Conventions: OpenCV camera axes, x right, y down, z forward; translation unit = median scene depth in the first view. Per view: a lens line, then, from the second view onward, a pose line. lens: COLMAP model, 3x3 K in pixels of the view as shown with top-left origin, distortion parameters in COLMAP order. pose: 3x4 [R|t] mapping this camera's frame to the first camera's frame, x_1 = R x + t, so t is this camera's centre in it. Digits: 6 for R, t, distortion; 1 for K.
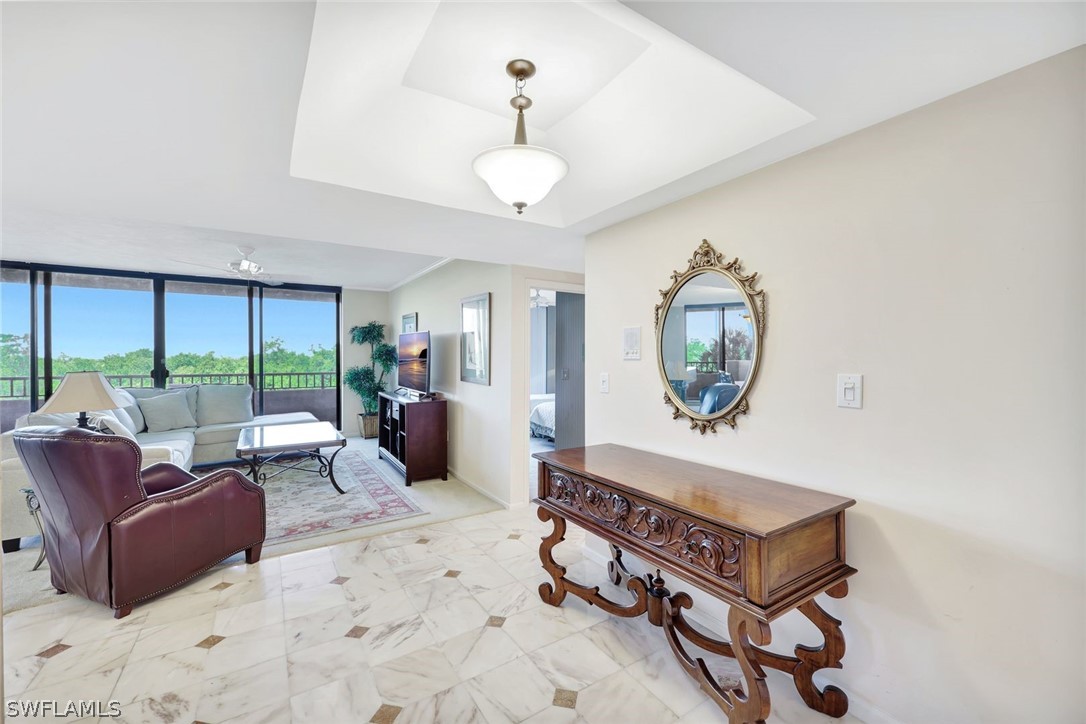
lens RADIAL K [[436.1, 0, 547.6], [0, 436.1, 356.7], [0, 0, 1]] dist [-0.001379, 0.000056]
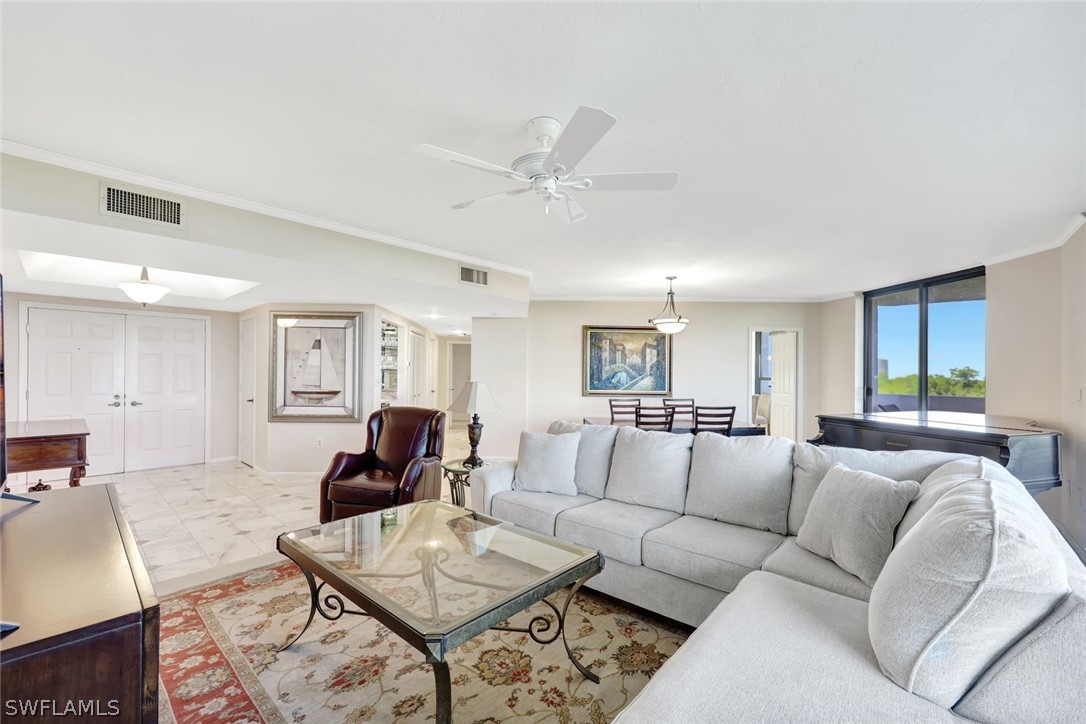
lens RADIAL K [[436.1, 0, 539.5], [0, 436.1, 379.4], [0, 0, 1]] dist [-0.001379, 0.000056]
pose [[-0.968036, -0.008720, -0.250659, -0.615848], [-0.012802, 0.999811, 0.014661, 0.003972], [0.250484, 0.017401, -0.967964, 1.522828]]
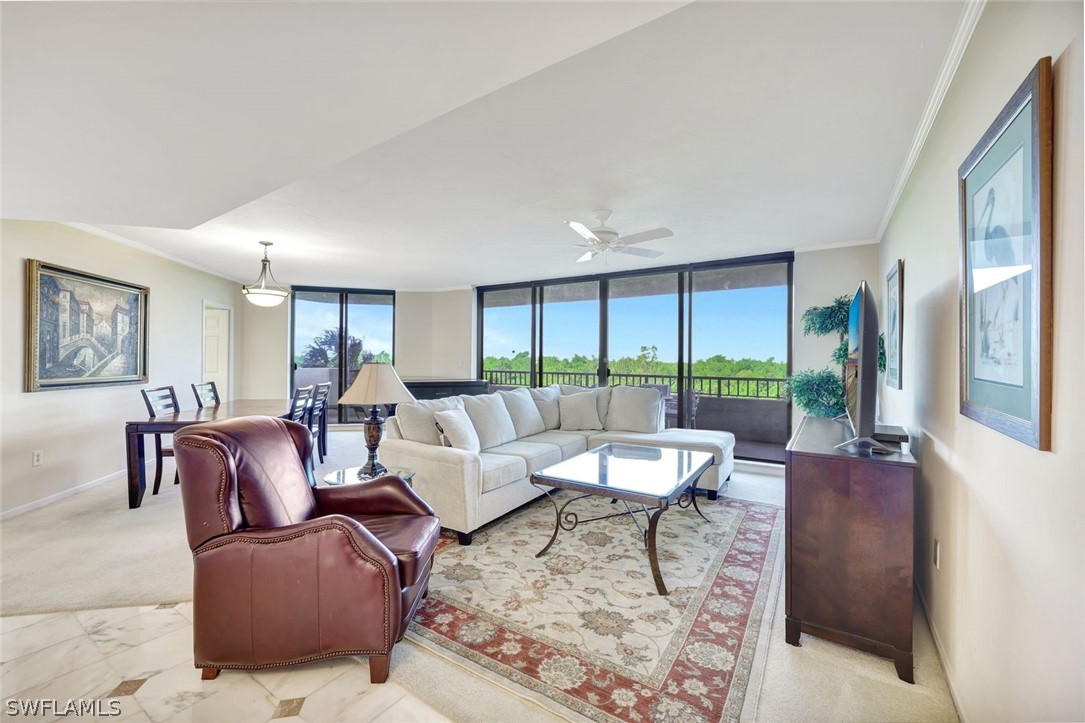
lens RADIAL K [[435.7, 0, 539.9], [0, 435.7, 358.2], [0, 0, 1]] dist [-0.001379, 0.000056]
pose [[0.396259, -0.002848, -0.918134, -0.021309], [-0.007289, 0.999954, -0.006247, 0.018725], [0.918110, 0.009168, 0.396220, 0.628512]]
